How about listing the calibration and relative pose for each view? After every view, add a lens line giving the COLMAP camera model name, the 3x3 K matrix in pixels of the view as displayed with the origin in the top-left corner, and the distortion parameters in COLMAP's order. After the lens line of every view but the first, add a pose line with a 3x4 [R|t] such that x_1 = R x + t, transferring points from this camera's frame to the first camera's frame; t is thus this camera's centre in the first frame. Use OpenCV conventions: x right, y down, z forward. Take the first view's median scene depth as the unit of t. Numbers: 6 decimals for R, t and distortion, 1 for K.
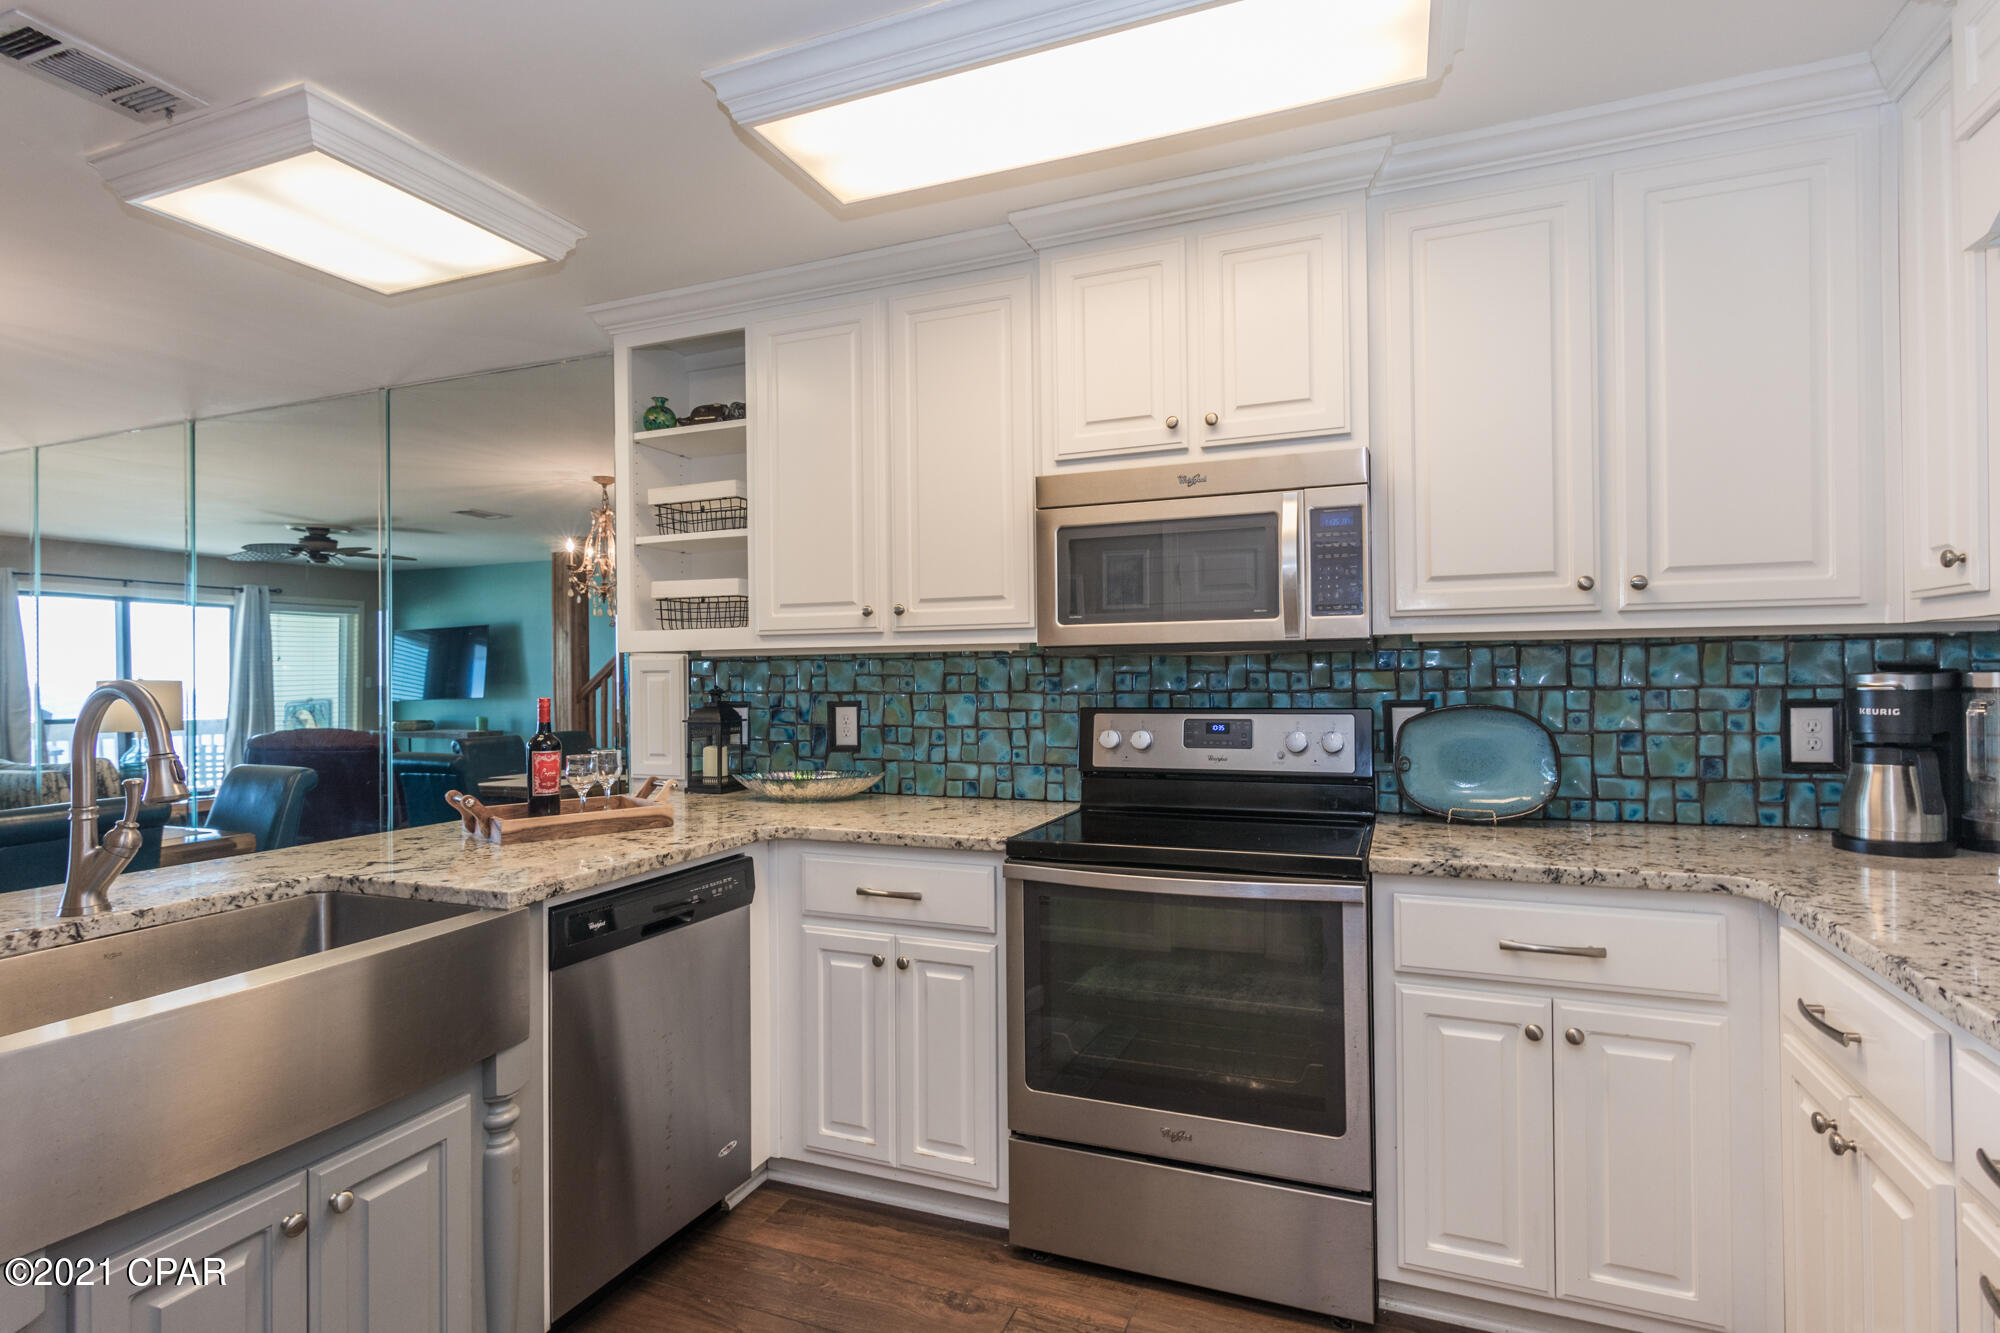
lens RADIAL K [[1017.2, 0, 1000.0], [0, 1017.2, 666.5], [0, 0, 1]] dist [0.001894, 0.000041]
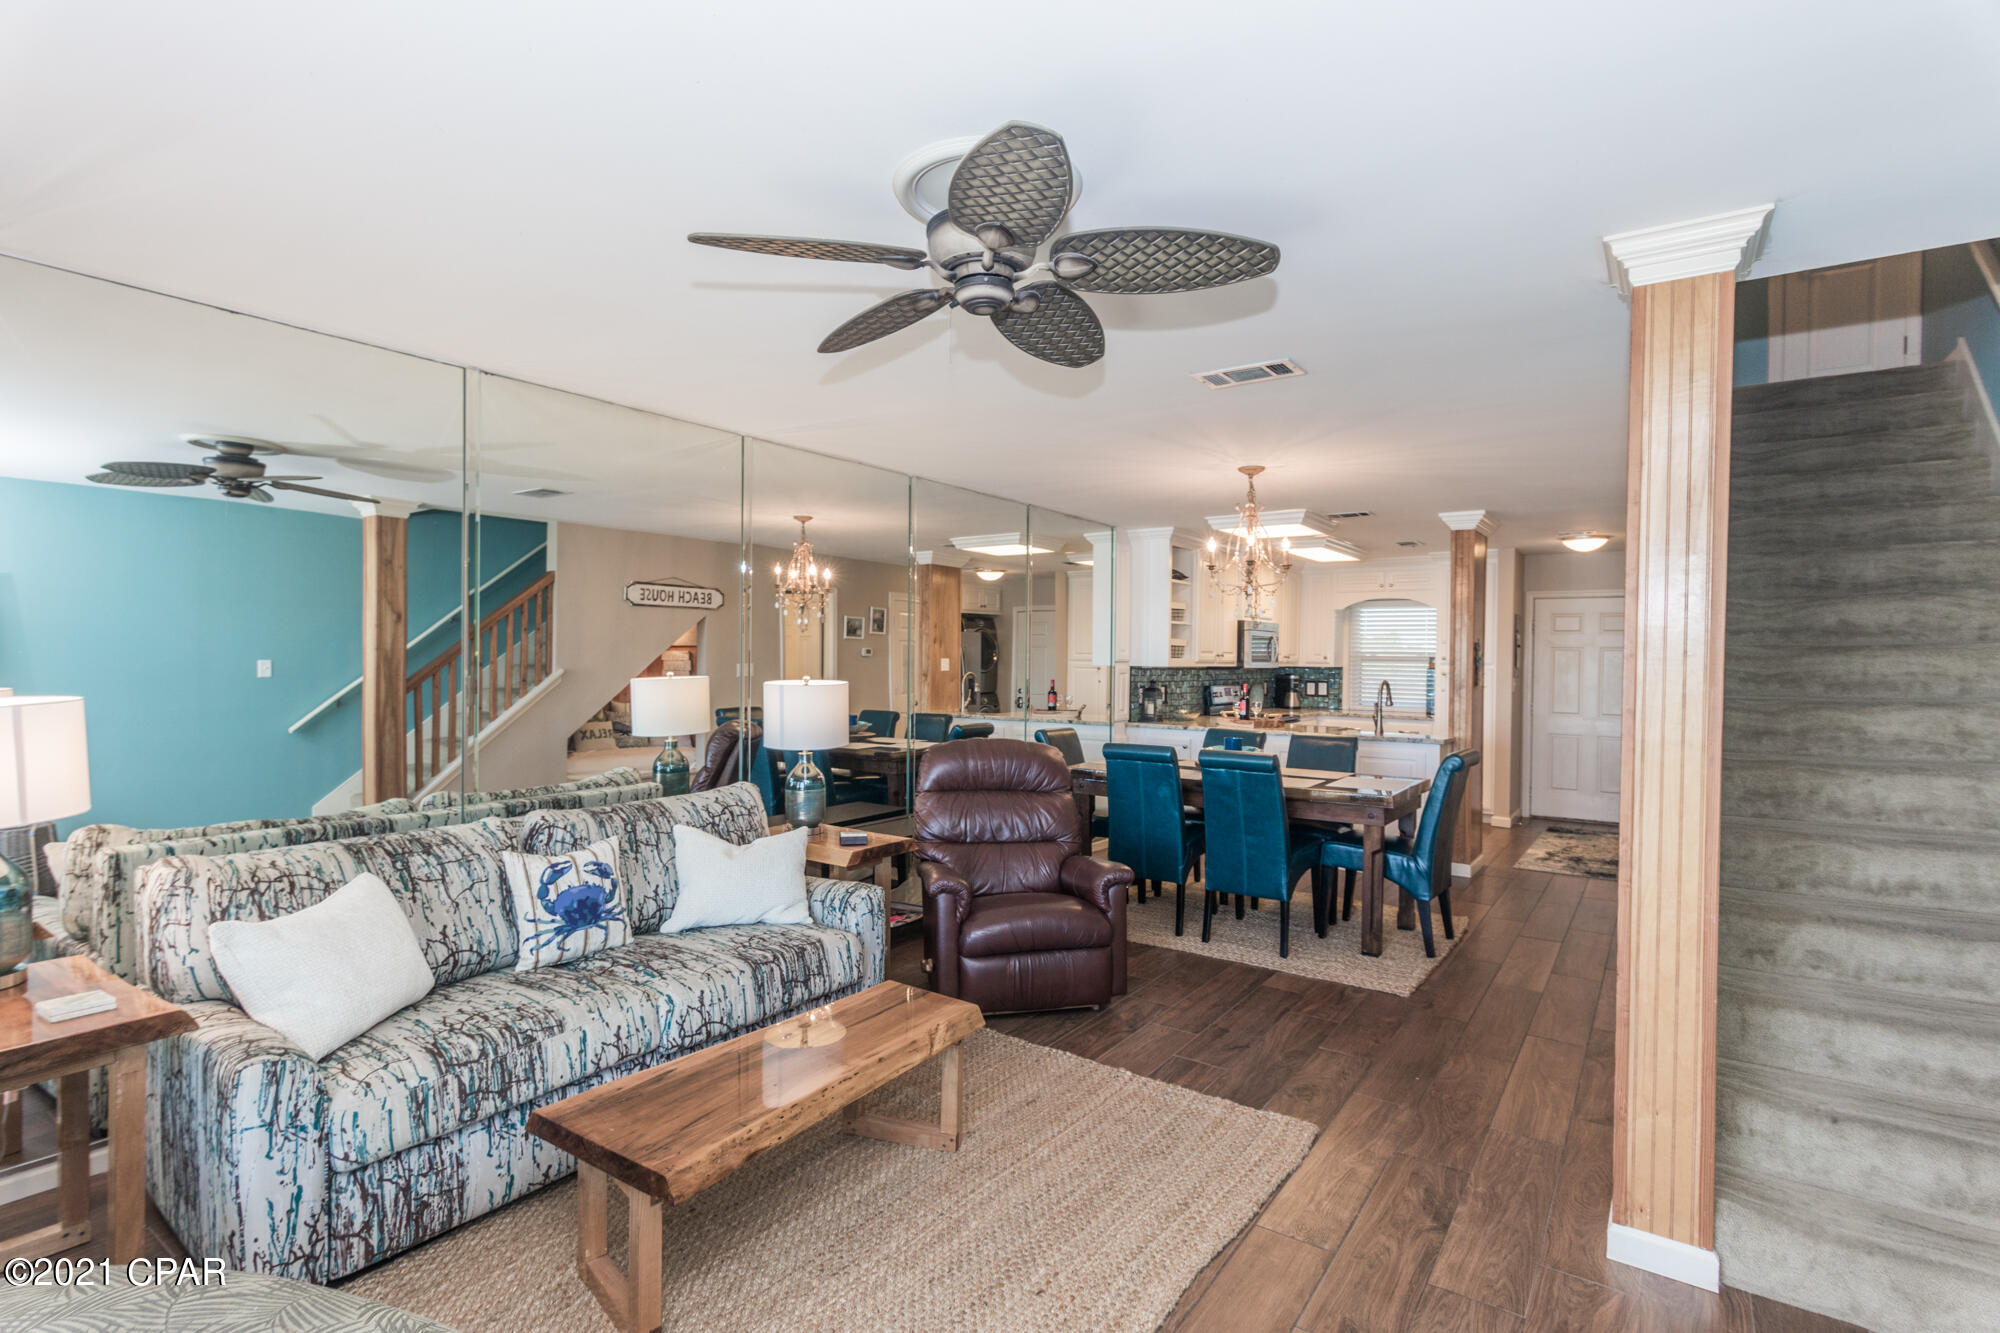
lens RADIAL K [[961.6, 0, 990.8], [0, 961.6, 670.0], [0, 0, 1]] dist [0.003273, 0.000089]
pose [[0.234790, -0.001299, 0.972045, -3.448899], [-0.023949, 0.999688, 0.007120, -0.016601], [-0.971751, -0.024951, 0.234685, 1.065555]]
